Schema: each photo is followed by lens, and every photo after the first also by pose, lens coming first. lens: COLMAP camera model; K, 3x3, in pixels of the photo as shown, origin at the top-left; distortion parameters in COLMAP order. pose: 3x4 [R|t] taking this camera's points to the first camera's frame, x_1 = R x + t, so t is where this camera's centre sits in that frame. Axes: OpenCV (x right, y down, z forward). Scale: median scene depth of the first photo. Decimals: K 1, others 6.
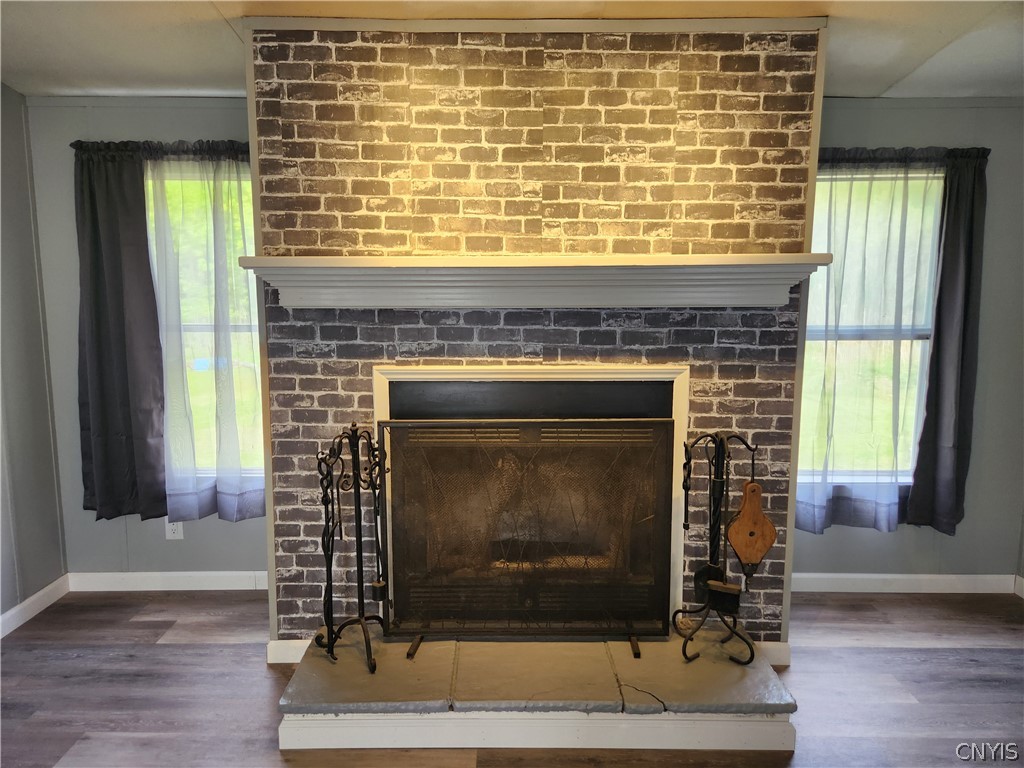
lens RADIAL K [[683.9, 0, 505.8], [0, 683.9, 379.7], [0, 0, 1]] dist [0.067248, -0.057356]
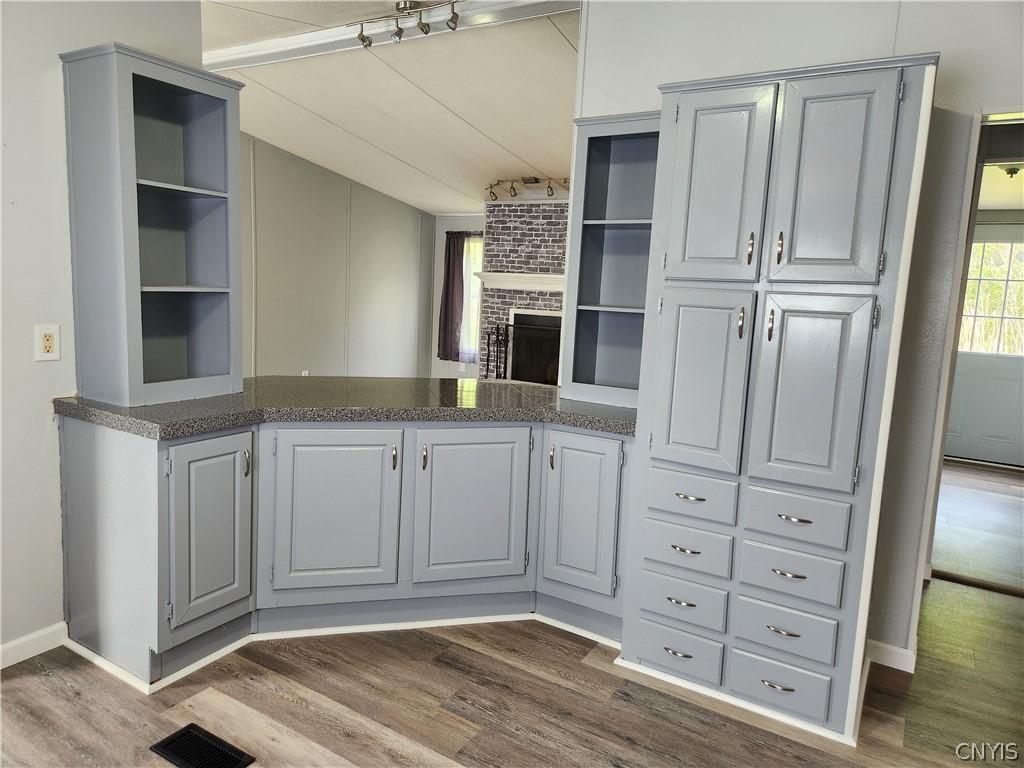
lens RADIAL K [[683.9, 0, 503.1], [0, 683.9, 376.7], [0, 0, 1]] dist [0.067248, -0.057356]
pose [[0.851913, 0.110556, -0.511881, 1.422798], [-0.115581, 0.993052, 0.022121, 0.227913], [0.510770, 0.040318, 0.858771, -1.689538]]
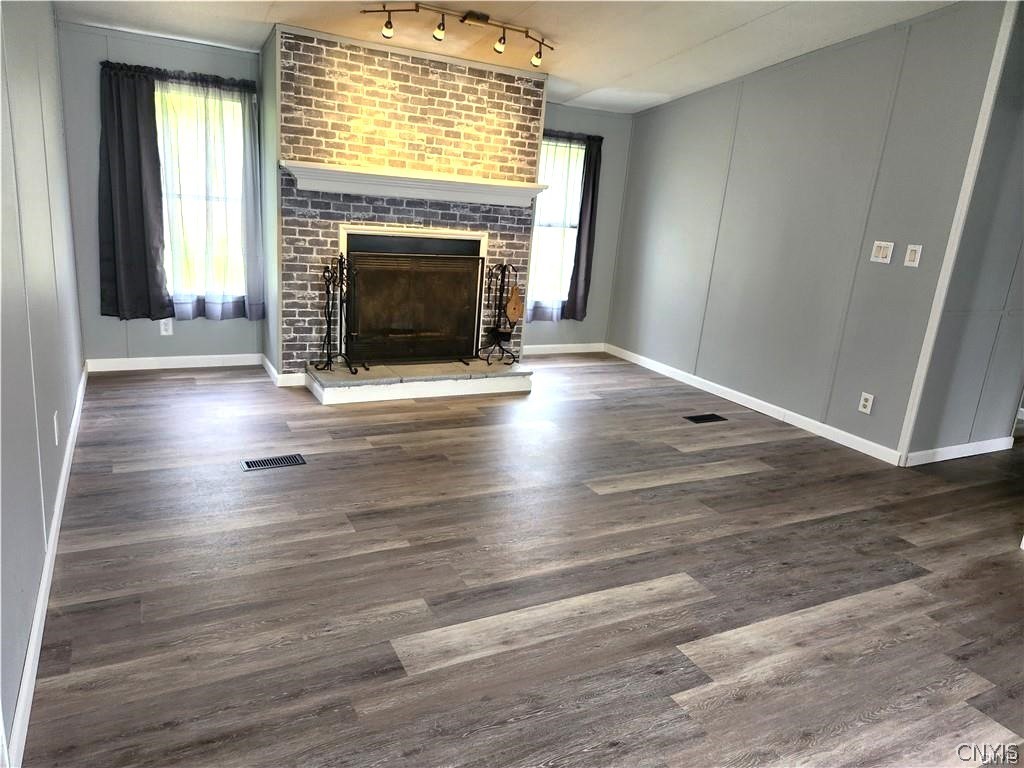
lens RADIAL K [[683.9, 0, 506.4], [0, 683.9, 385.2], [0, 0, 1]] dist [0.067248, -0.057356]
pose [[0.881738, -0.056134, 0.468388, -0.718939], [-0.014807, 0.989113, 0.146414, 0.137040], [-0.471508, -0.136034, 0.871307, -0.962401]]
